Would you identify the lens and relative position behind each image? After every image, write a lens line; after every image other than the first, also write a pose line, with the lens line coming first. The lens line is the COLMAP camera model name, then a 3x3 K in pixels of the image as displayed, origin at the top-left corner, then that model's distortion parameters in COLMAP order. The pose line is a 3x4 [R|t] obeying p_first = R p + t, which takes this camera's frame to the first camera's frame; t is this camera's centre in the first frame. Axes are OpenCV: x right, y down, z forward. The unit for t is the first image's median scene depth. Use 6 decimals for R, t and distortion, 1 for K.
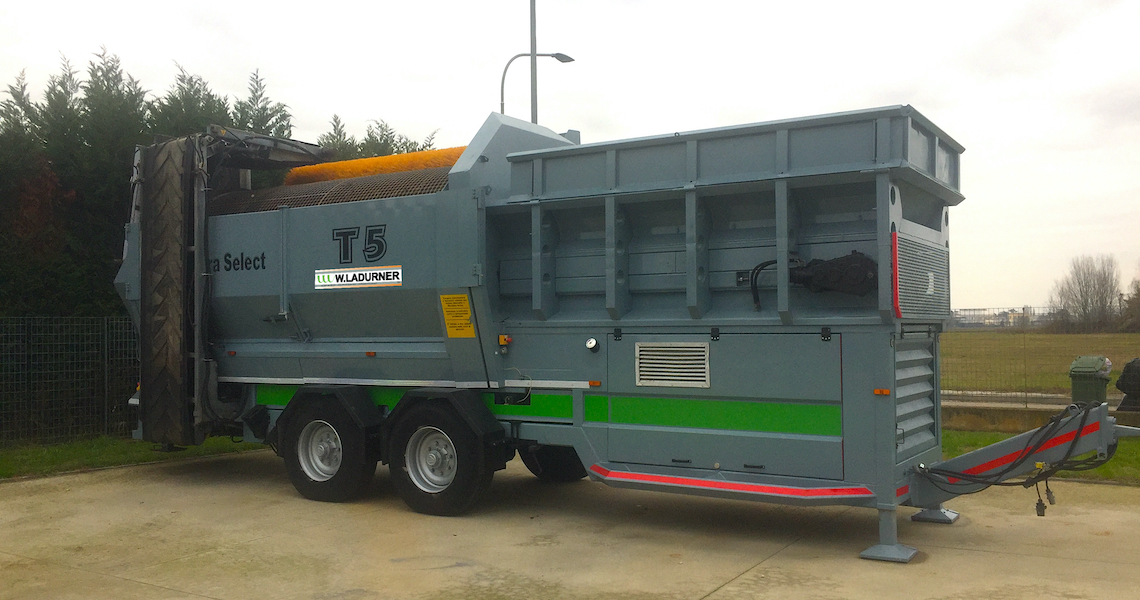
lens RADIAL K [[992.7, 0, 567.8], [0, 992.7, 320.7], [0, 0, 1]] dist [0.047457, -0.004920]
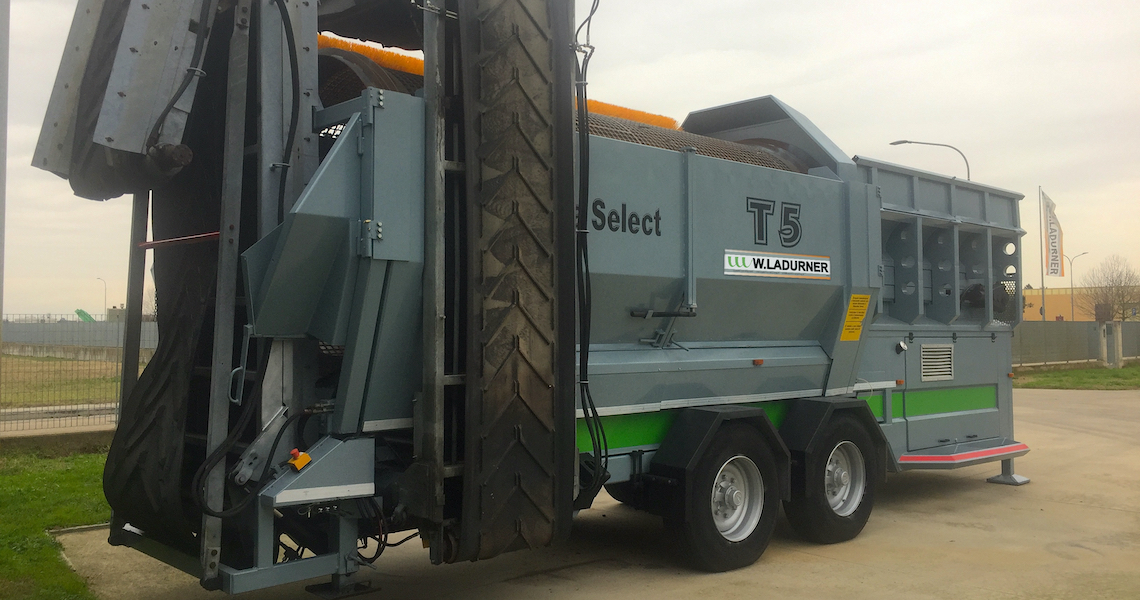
lens RADIAL K [[931.0, 0, 567.4], [0, 931.0, 326.9], [0, 0, 1]] dist [0.059008, 0.000051]
pose [[0.264238, 0.024213, 0.964154, -0.974993], [0.006238, 0.999621, -0.026813, 0.024819], [-0.964437, 0.013099, 0.263987, 0.972676]]
